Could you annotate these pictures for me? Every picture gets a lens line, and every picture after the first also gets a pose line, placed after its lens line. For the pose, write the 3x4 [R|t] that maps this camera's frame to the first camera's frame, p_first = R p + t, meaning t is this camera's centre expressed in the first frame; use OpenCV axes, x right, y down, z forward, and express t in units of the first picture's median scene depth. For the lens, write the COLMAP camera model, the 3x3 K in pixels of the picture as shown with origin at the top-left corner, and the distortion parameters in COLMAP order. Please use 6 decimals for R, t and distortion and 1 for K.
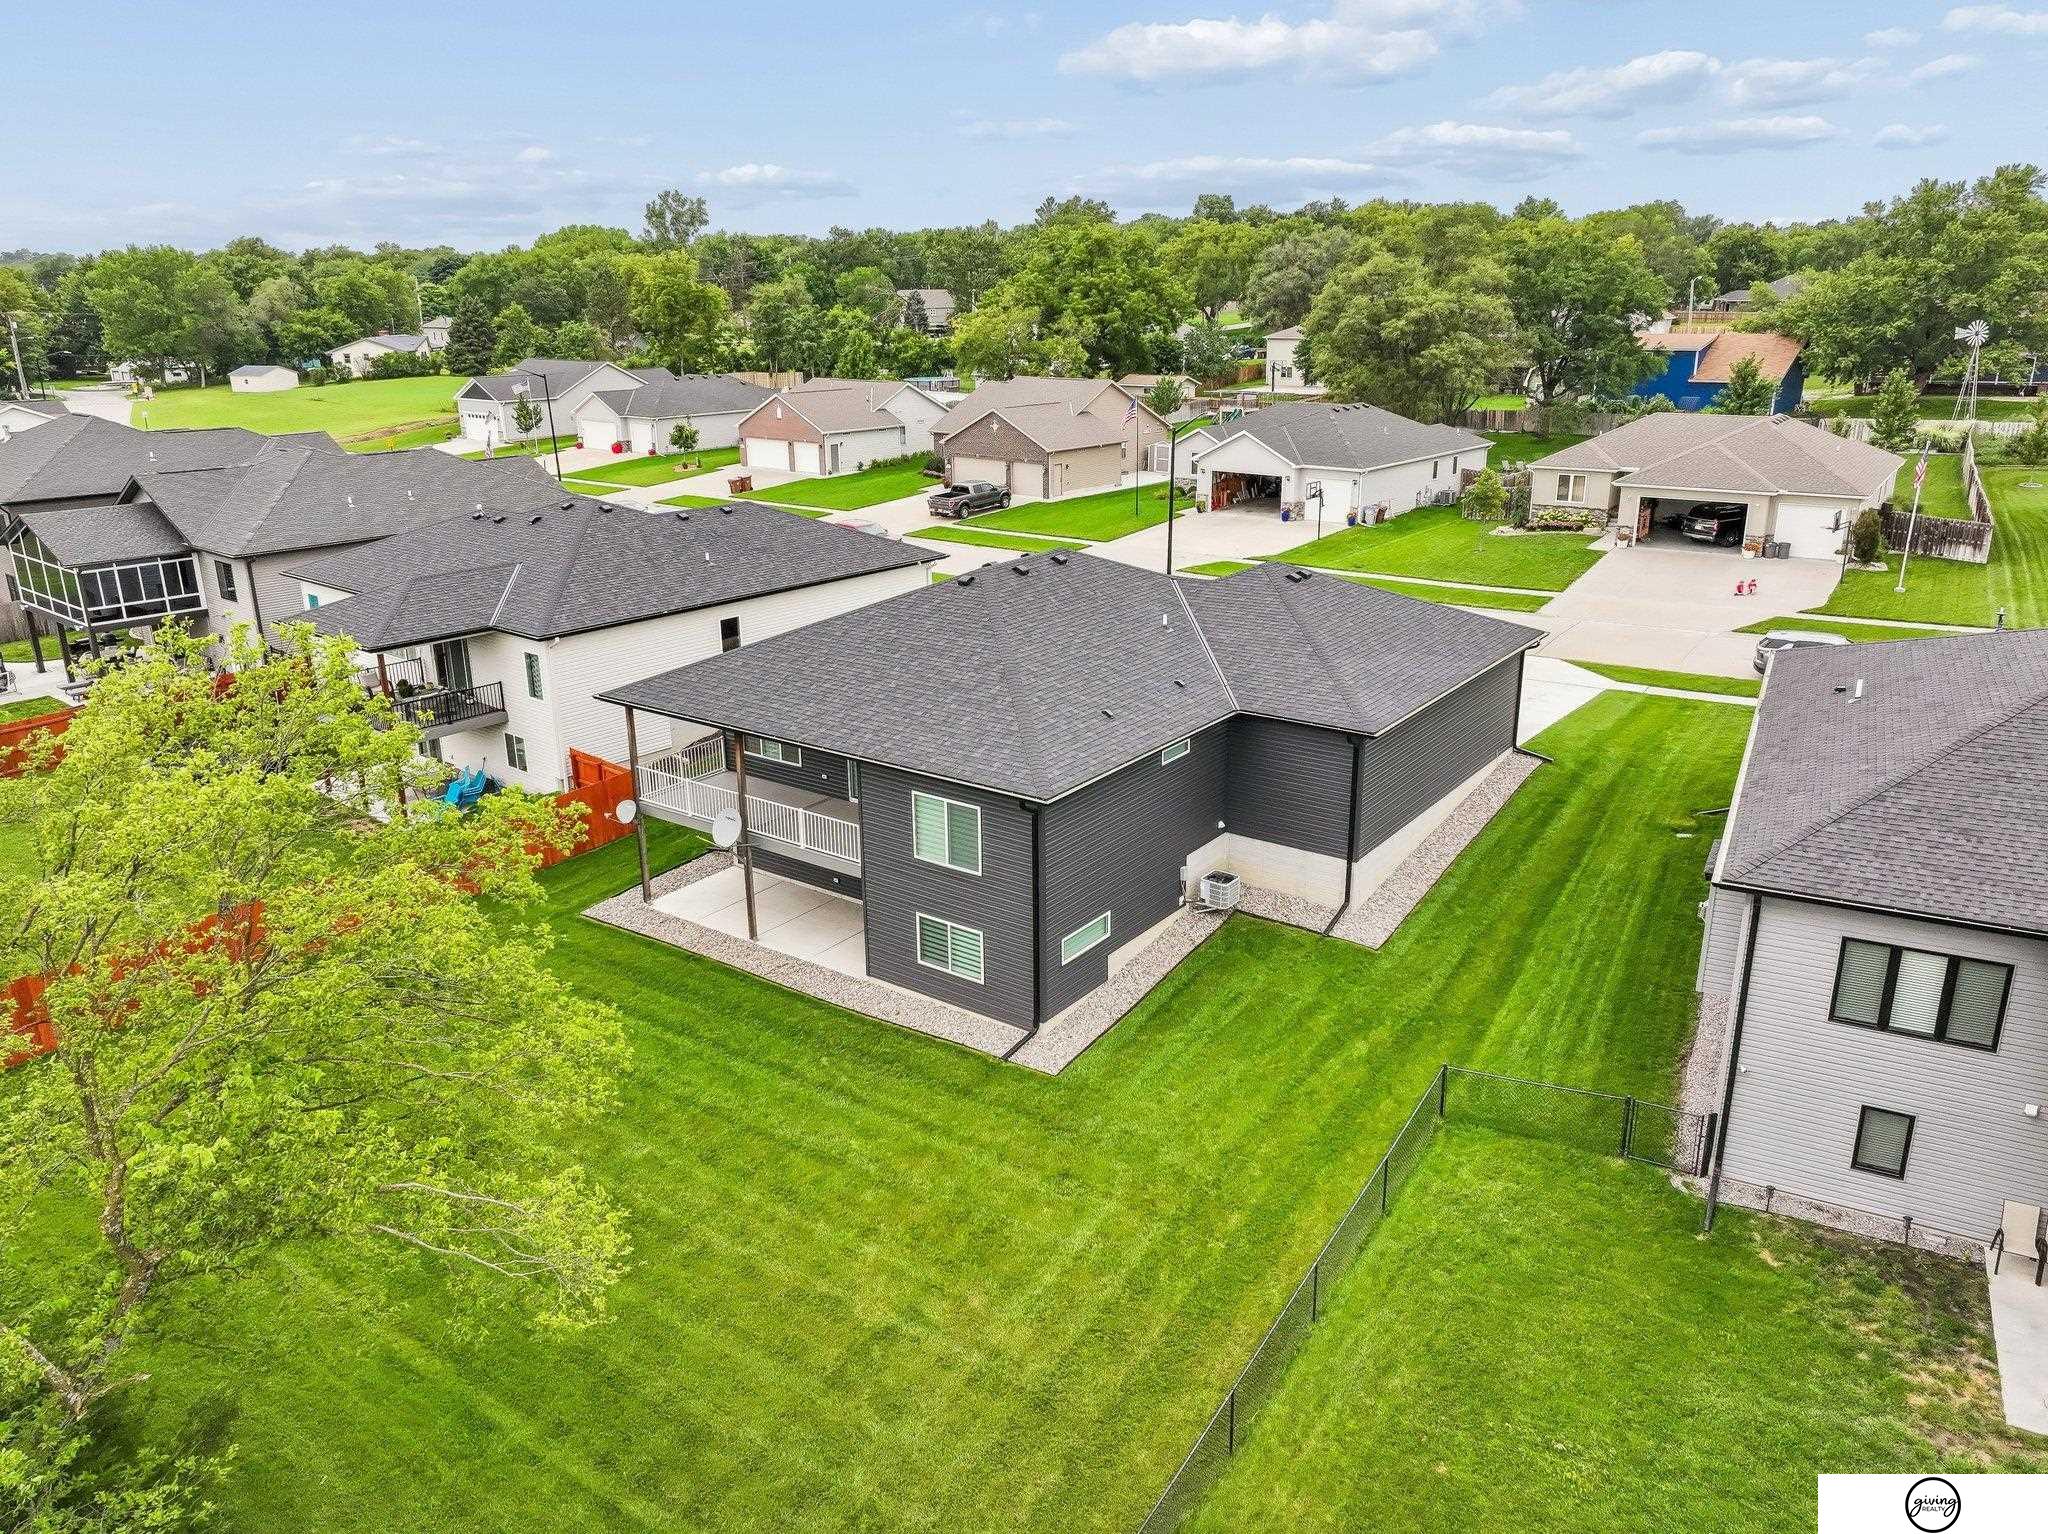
lens RADIAL K [[1442.7, 0, 1024.0], [0, 1442.7, 767.0], [0, 0, 1]] dist [0.000123, 0.006612]
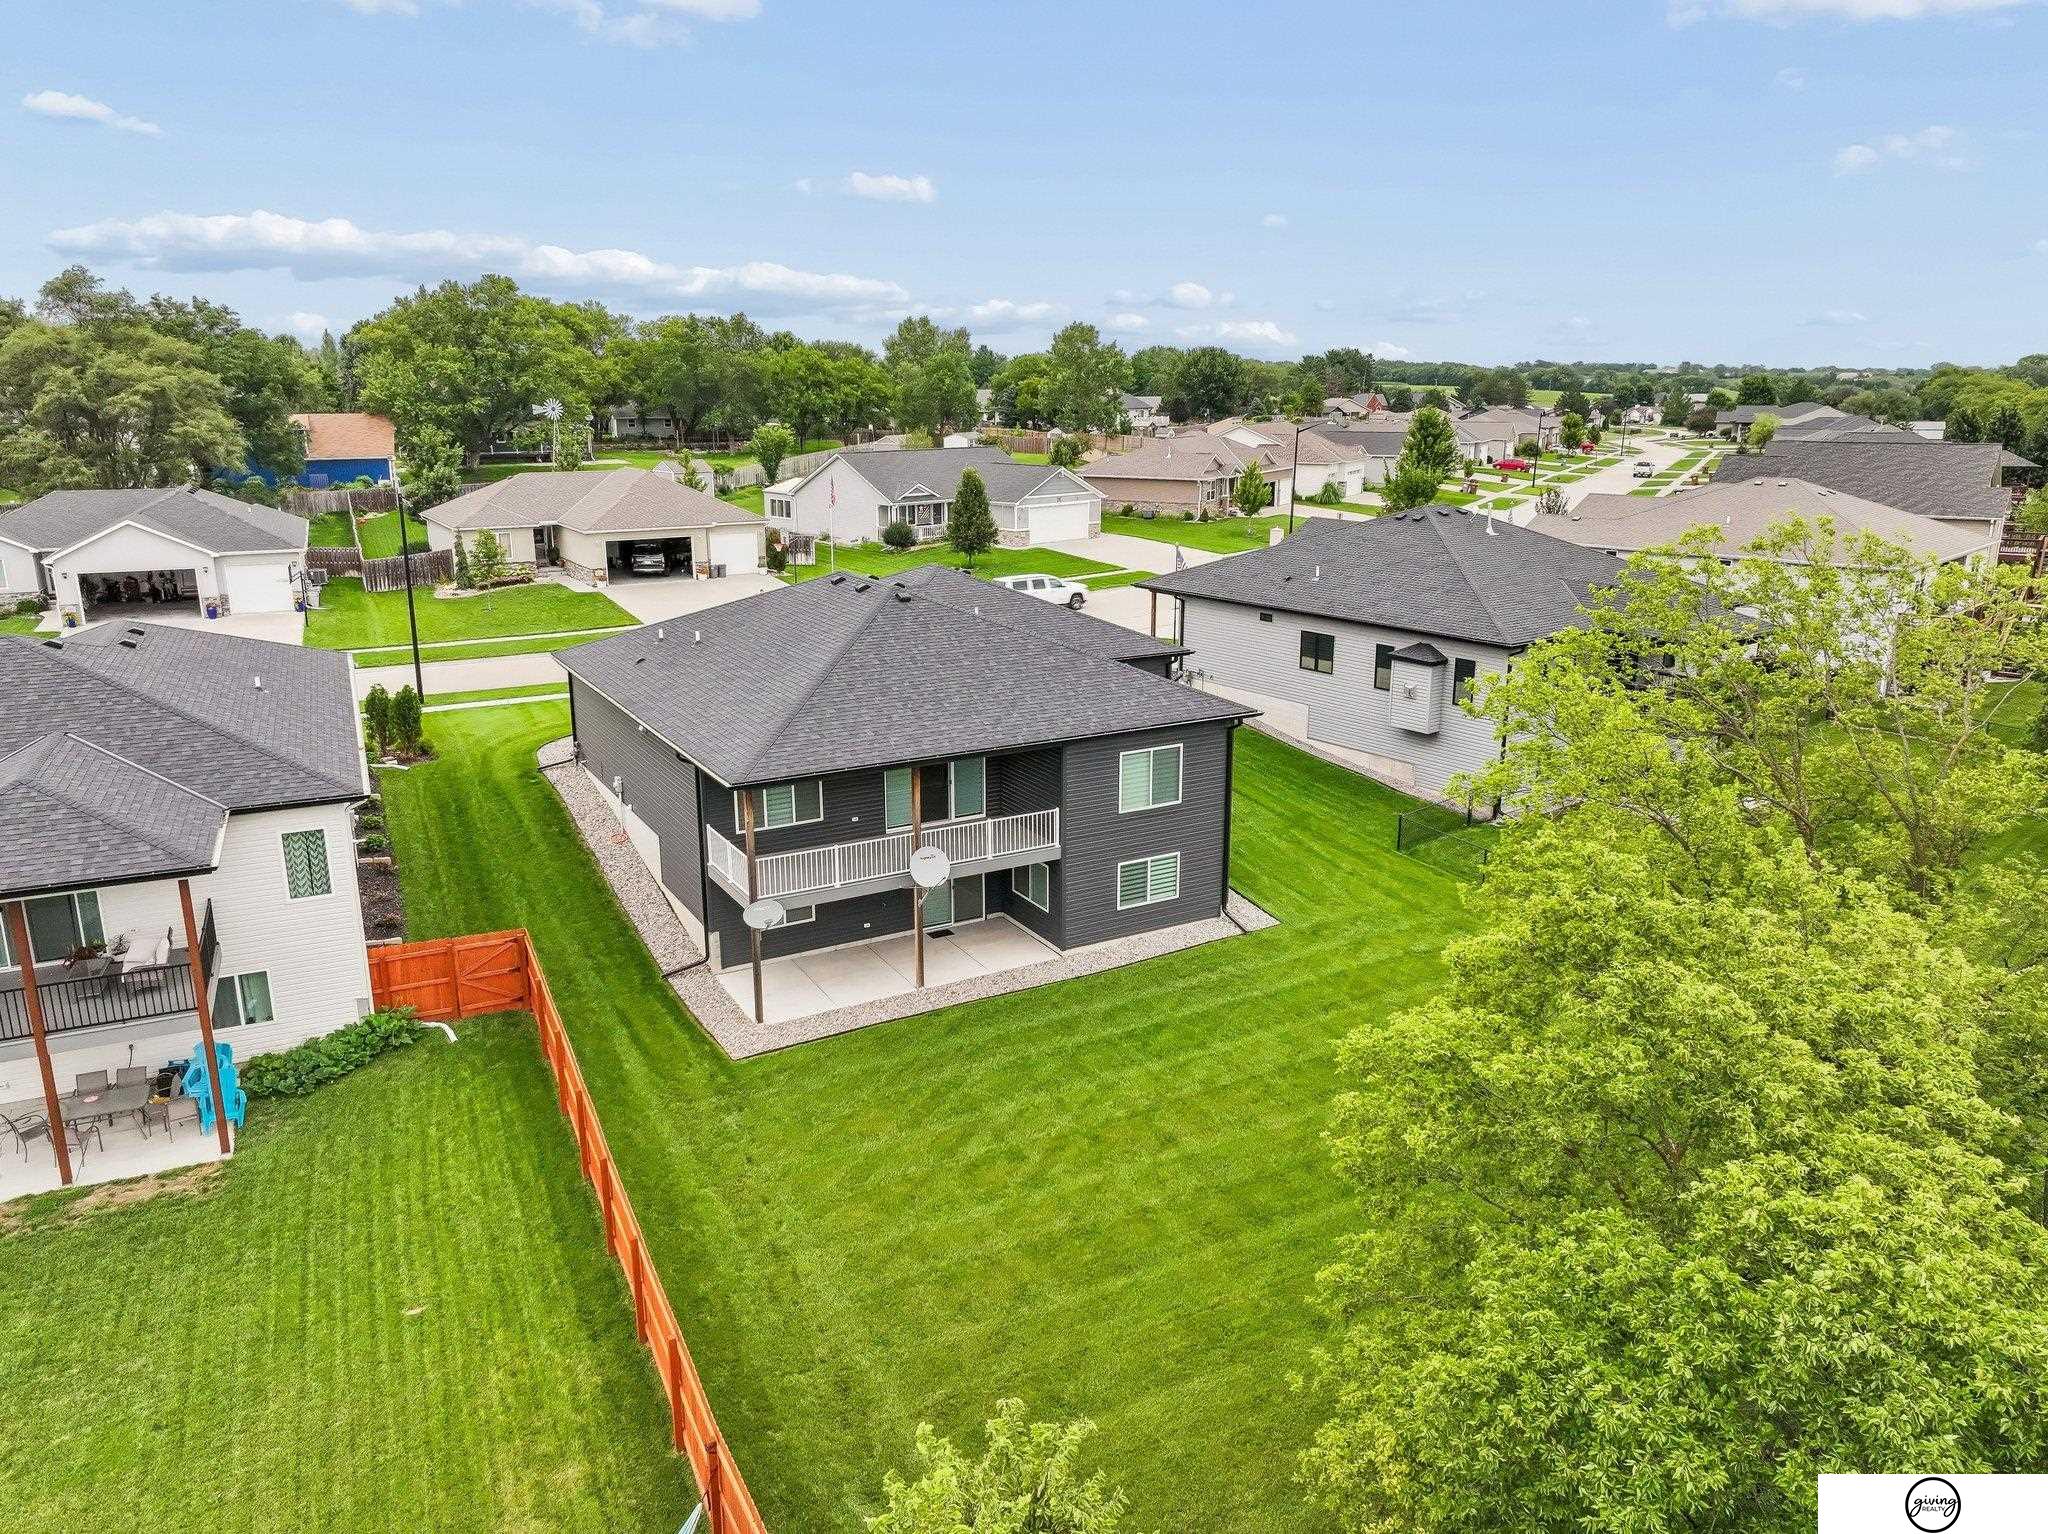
lens RADIAL K [[1450.9, 0, 1036.0], [0, 1450.9, 774.0], [0, 0, 1]] dist [0.000303, 0.003656]
pose [[0.408475, -0.229119, 0.883545, -0.608504], [0.284036, 0.951830, 0.115513, -0.064000], [-0.867451, 0.203774, 0.453877, 0.299014]]
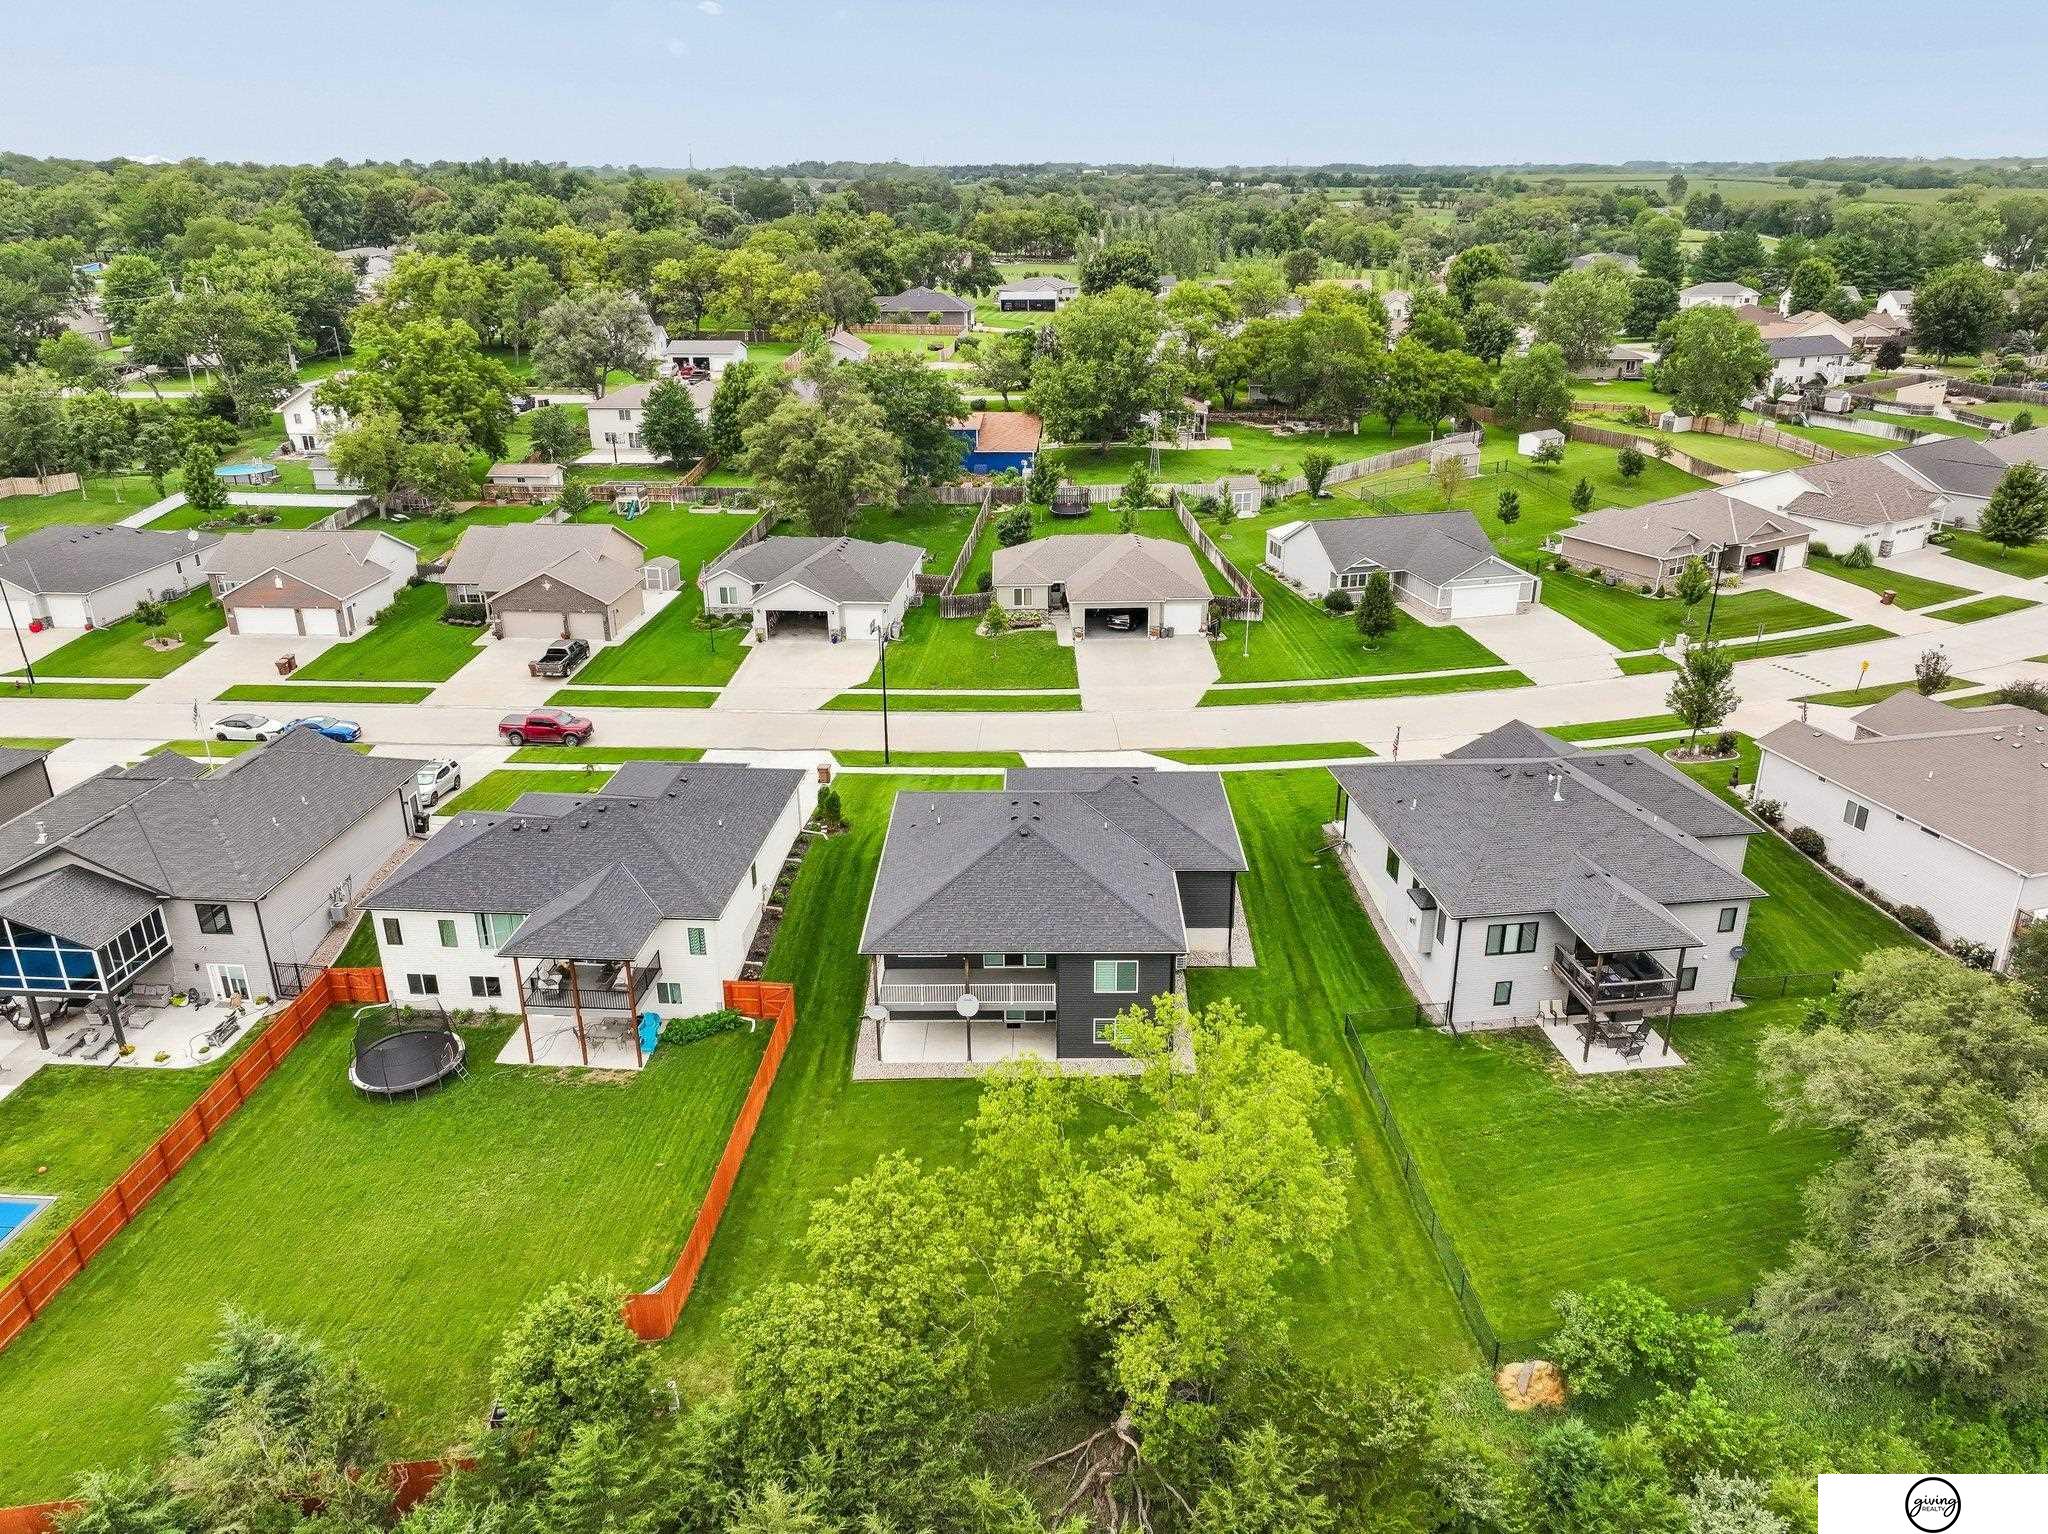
lens RADIAL K [[1440.8, 0, 1018.7], [0, 1440.8, 764.2], [0, 0, 1]] dist [0.006715, 0.000373]
pose [[0.816395, -0.213989, 0.536385, -0.635172], [0.184584, 0.976783, 0.108741, -0.262047], [-0.547201, 0.010232, 0.836939, -0.324451]]
